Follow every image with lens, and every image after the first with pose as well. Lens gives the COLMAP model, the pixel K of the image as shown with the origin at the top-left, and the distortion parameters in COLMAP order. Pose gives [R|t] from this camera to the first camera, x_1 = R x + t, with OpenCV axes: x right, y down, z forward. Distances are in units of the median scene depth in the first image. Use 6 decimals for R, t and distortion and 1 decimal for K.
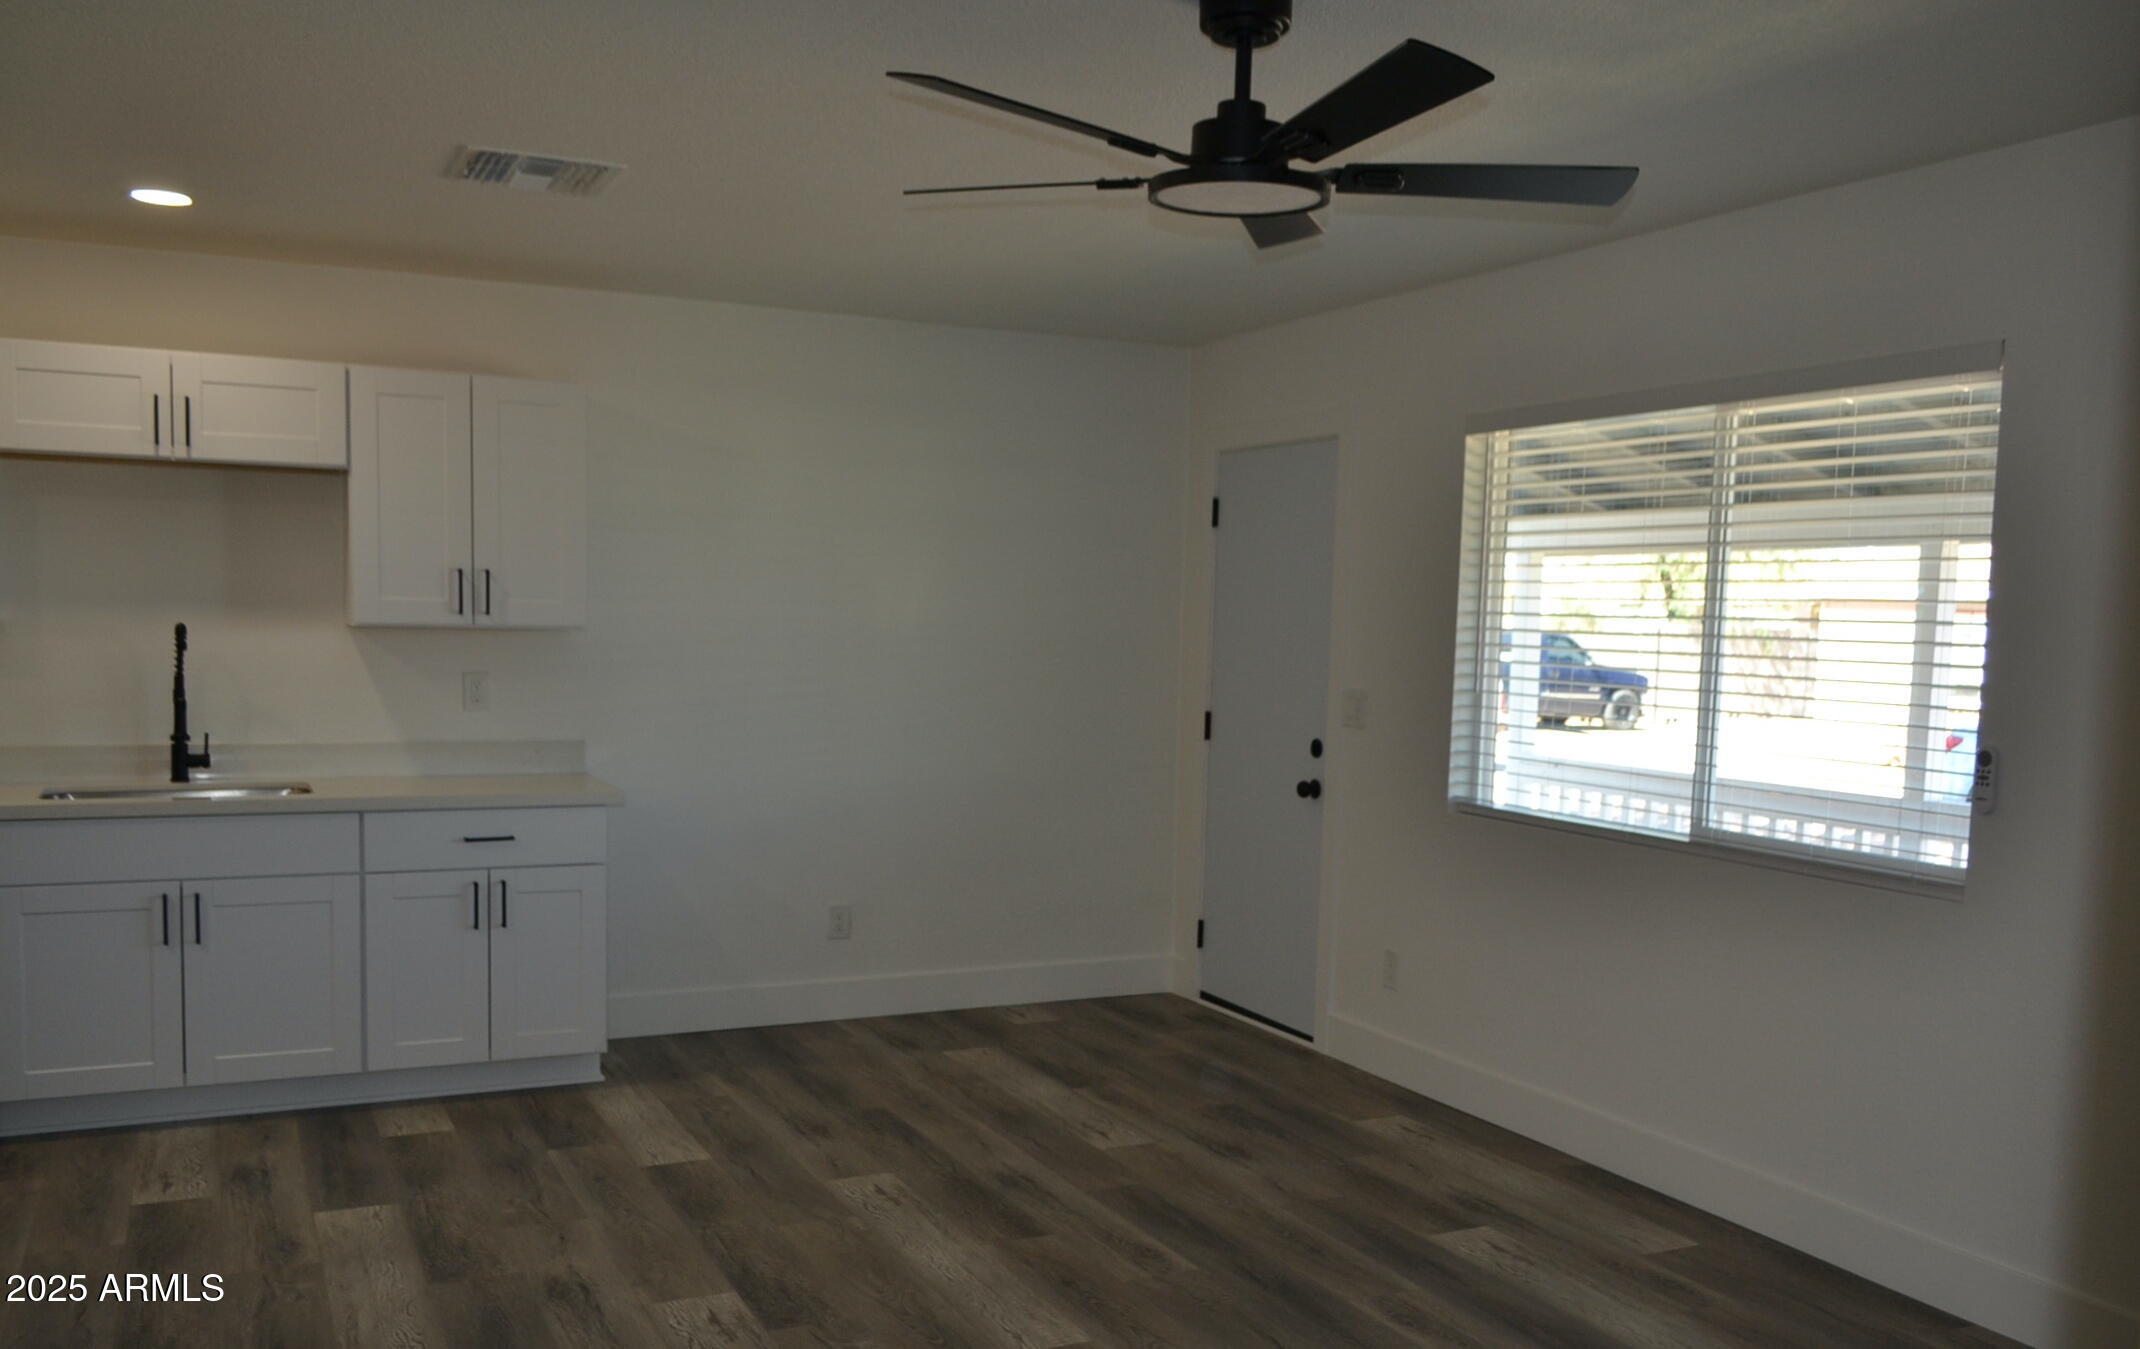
lens RADIAL K [[1809.8, 0, 1070.0], [0, 1809.8, 674.5], [0, 0, 1]] dist [-0.007159, -0.003176]
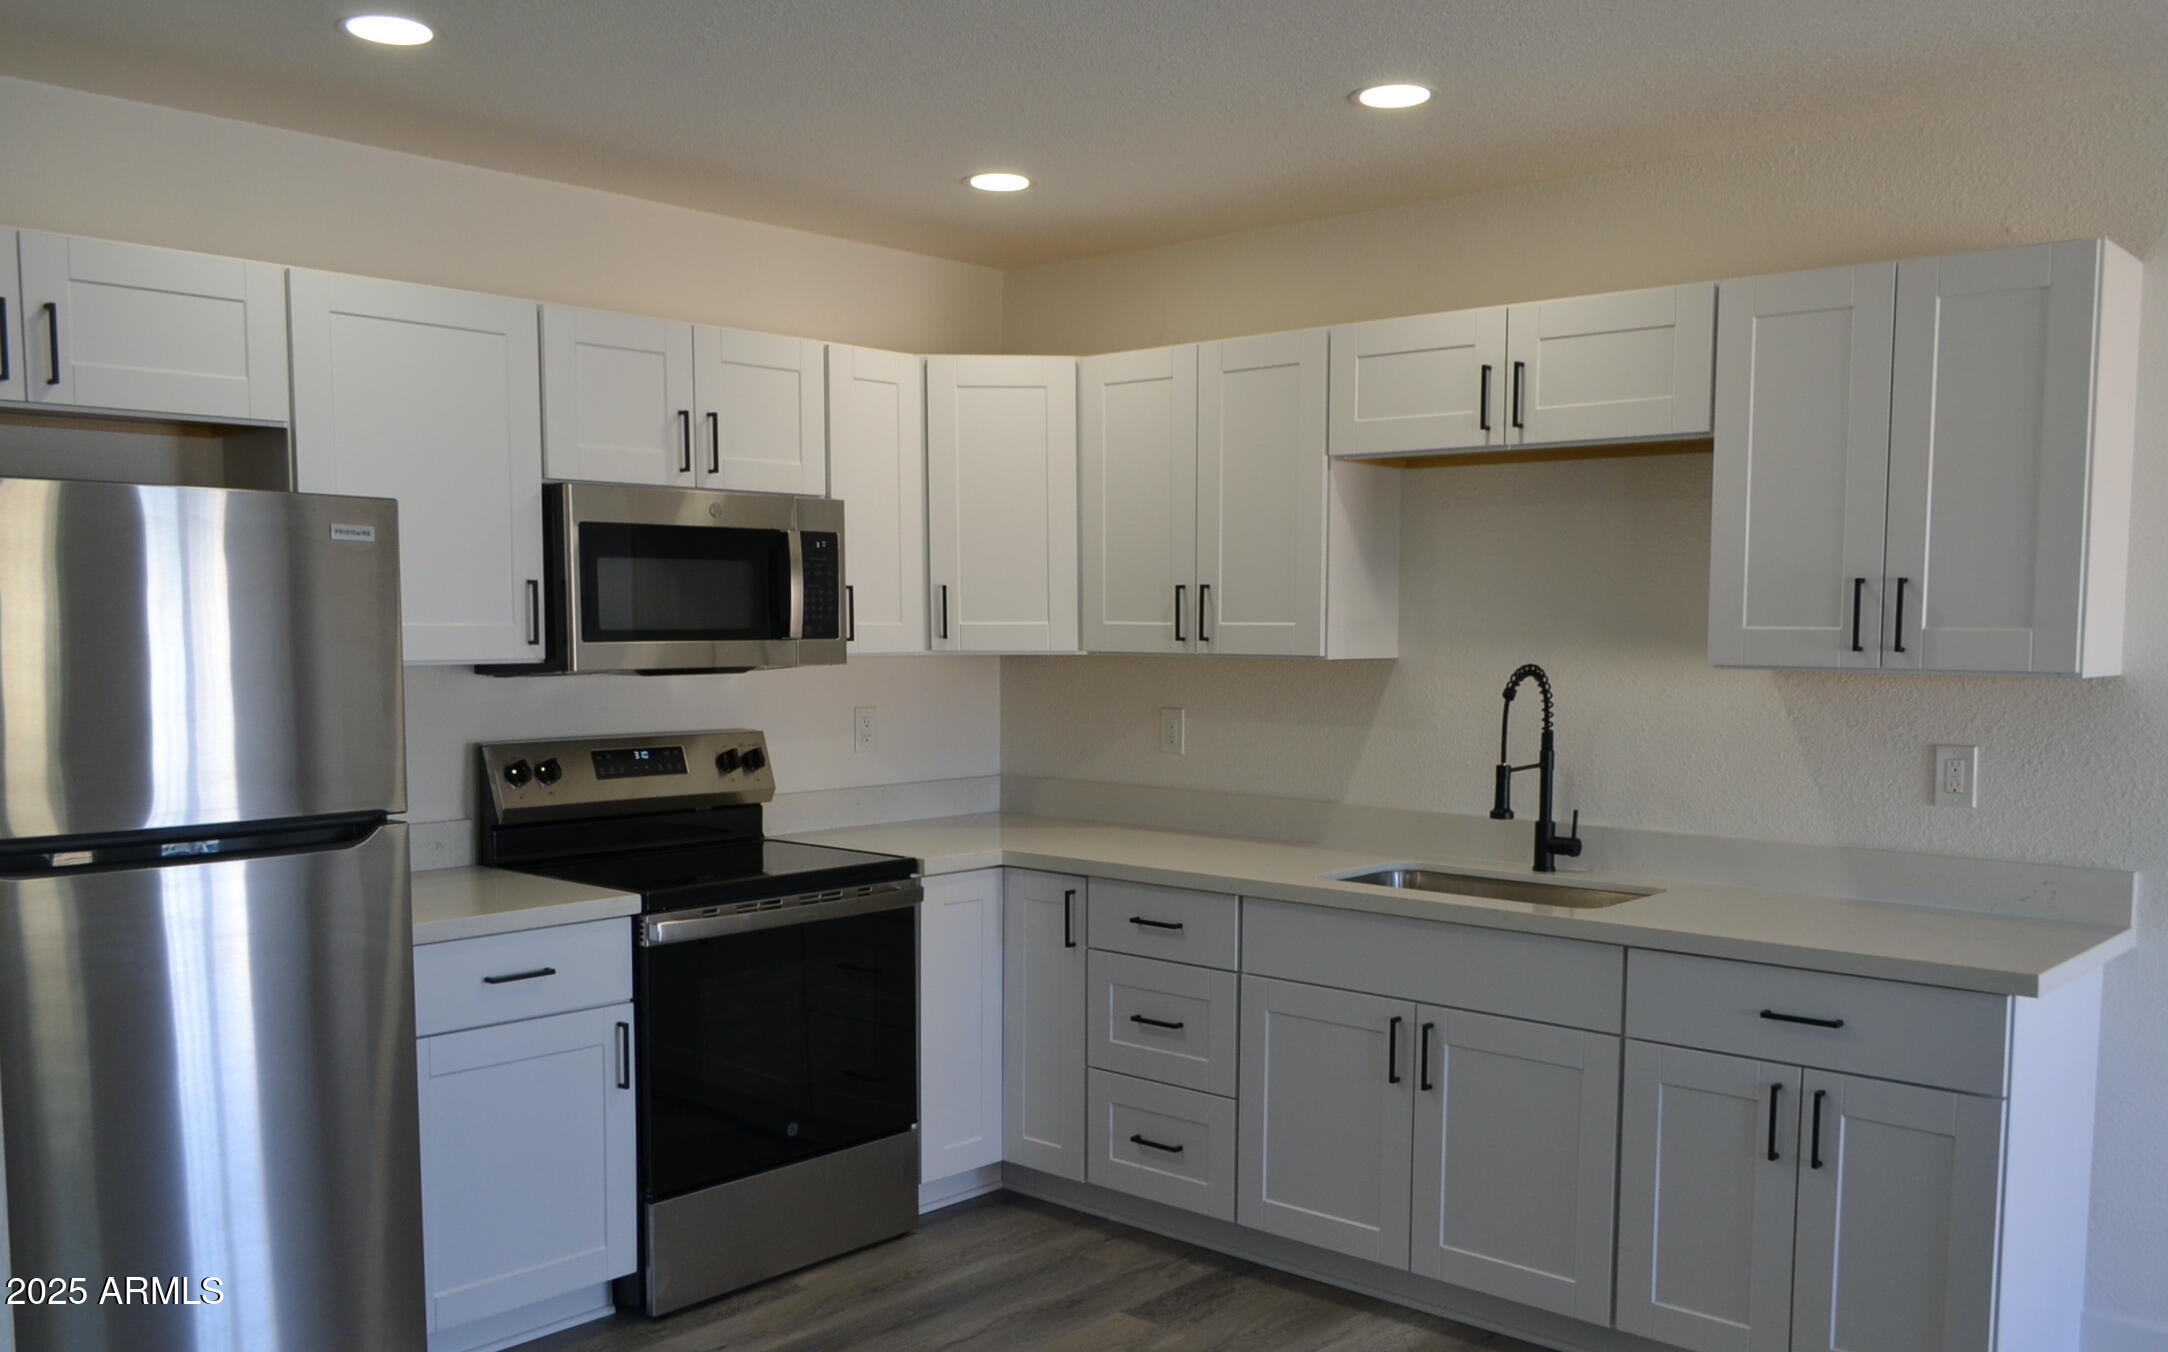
lens RADIAL K [[1809.3, 0, 1086.1], [0, 1809.3, 760.4], [0, 0, 1]] dist [0.006017, 0.002612]
pose [[0.416278, 0.051173, -0.907796, 0.122830], [-0.030116, 0.998643, 0.042484, -0.014277], [0.908739, 0.009654, 0.417254, 0.498362]]
